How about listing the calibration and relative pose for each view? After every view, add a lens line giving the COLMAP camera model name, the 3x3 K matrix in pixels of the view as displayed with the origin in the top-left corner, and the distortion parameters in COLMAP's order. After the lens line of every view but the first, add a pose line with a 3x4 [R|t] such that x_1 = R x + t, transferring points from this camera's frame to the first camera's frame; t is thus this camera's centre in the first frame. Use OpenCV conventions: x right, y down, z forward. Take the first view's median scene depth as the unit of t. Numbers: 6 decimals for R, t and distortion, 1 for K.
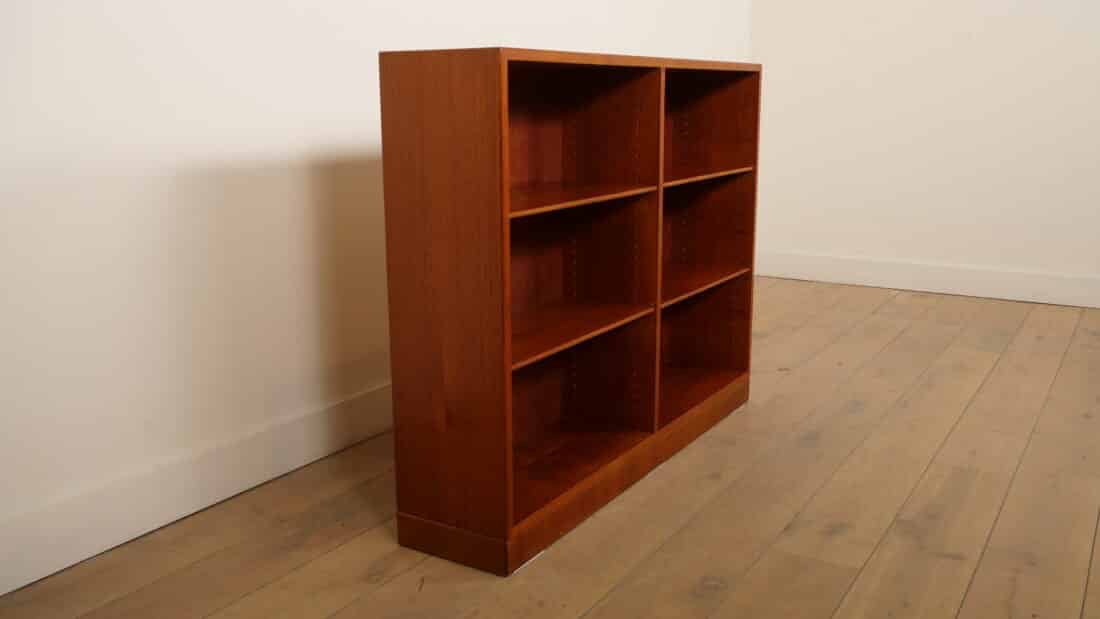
lens RADIAL K [[986.7, 0, 558.1], [0, 986.7, 309.7], [0, 0, 1]] dist [0.006145, -0.032267]
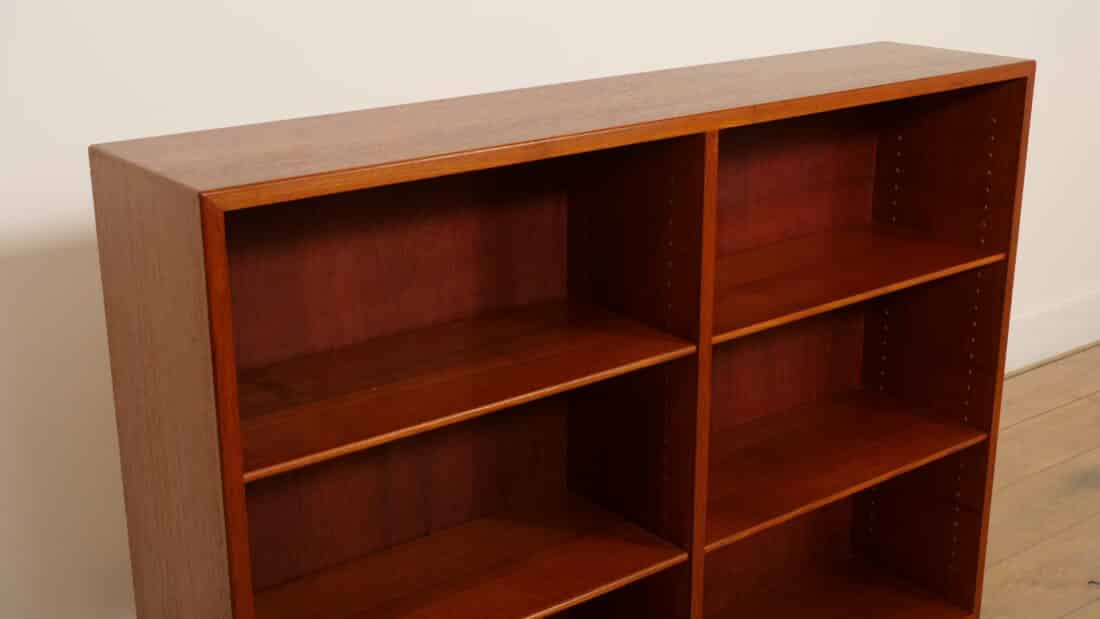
lens RADIAL K [[1392.1, 0, 548.2], [0, 1392.1, 308.1], [0, 0, 1]] dist [0.042561, 0.000000]
pose [[0.933564, 0.109945, -0.341131, 0.280865], [-0.075616, 0.990783, 0.112388, -0.223742], [0.350343, -0.079127, 0.933273, 0.267916]]
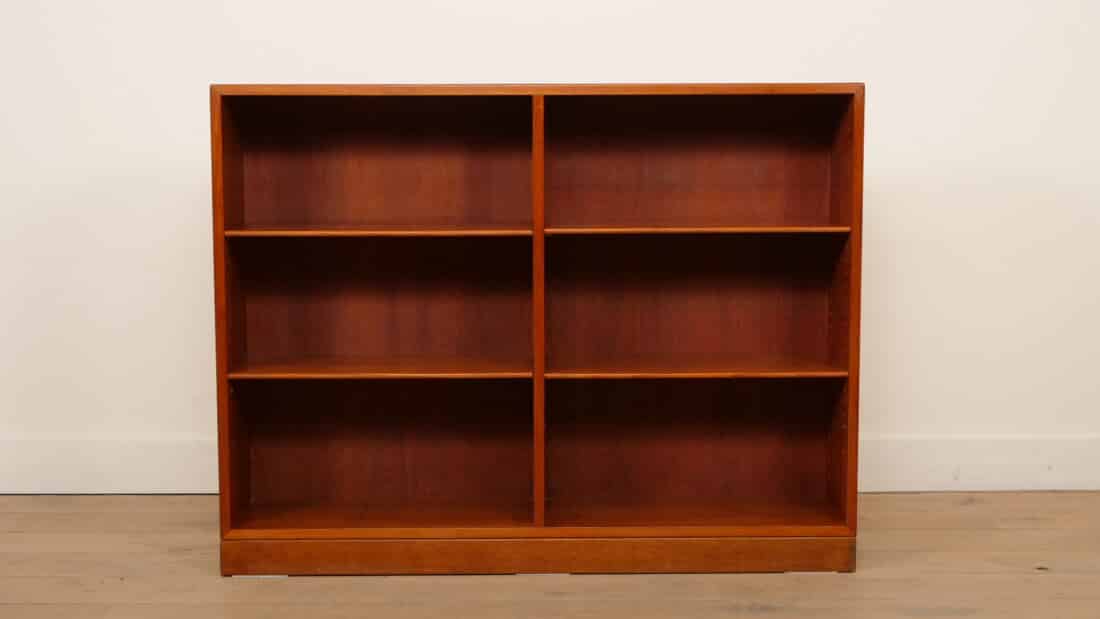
lens RADIAL K [[1739.4, 0, 552.6], [0, 1739.4, 311.8], [0, 0, 1]] dist [0.016645, 0.000000]
pose [[0.531417, 0.100732, -0.841100, 1.389588], [-0.182380, 0.983225, 0.002524, -0.062472], [0.827245, 0.152059, 0.540874, 0.206158]]
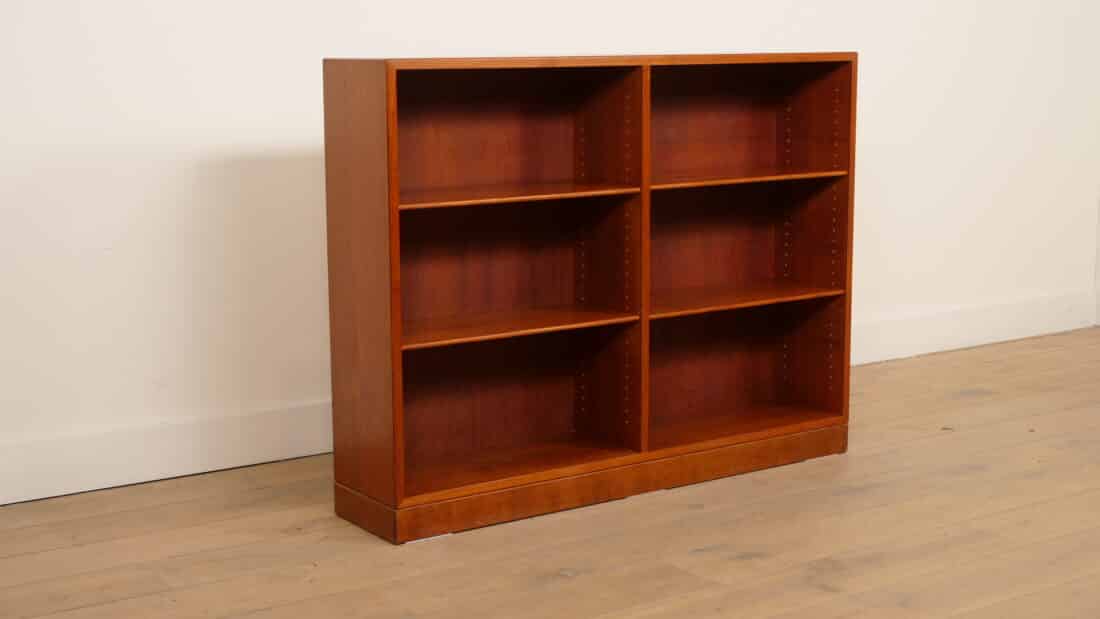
lens RADIAL K [[1612.1, 0, 551.2], [0, 1612.1, 310.2], [0, 0, 1]] dist [0.011970, 0.000000]
pose [[0.913935, 0.064145, -0.400758, 0.653081], [-0.084144, 0.995924, -0.032485, 0.050637], [0.397041, 0.063410, 0.915608, -0.453840]]
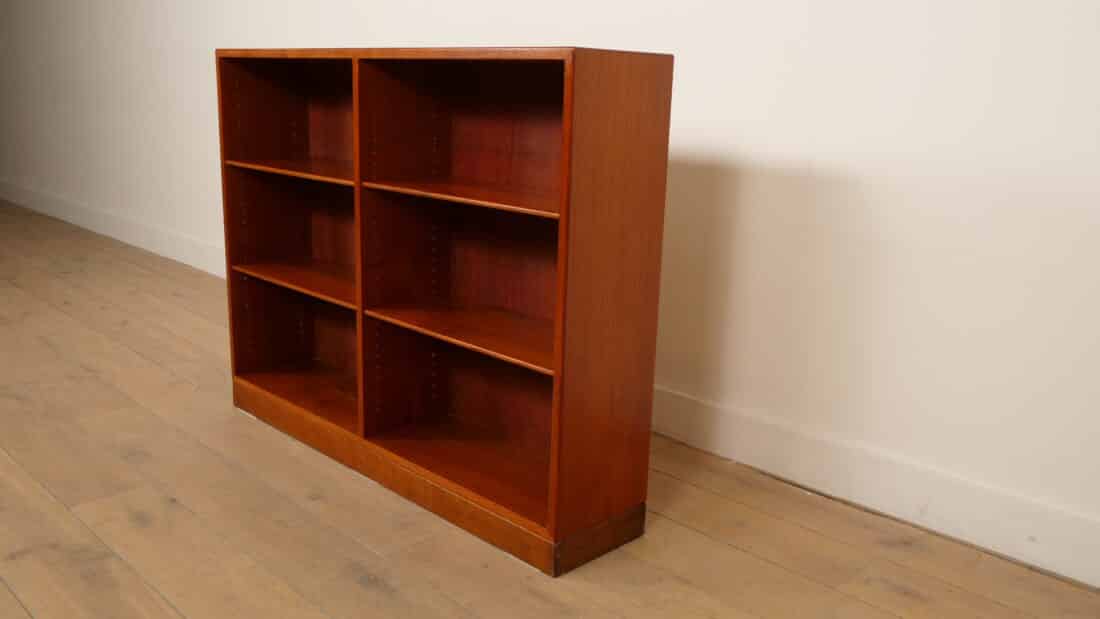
lens RADIAL K [[936.5, 0, 553.7], [0, 936.5, 304.7], [0, 0, 1]] dist [-0.011935, -0.000224]
pose [[-0.228575, 0.223574, -0.947506, 0.948216], [-0.239212, 0.930535, 0.277277, -0.313342], [0.943680, 0.290033, -0.159215, 1.362656]]
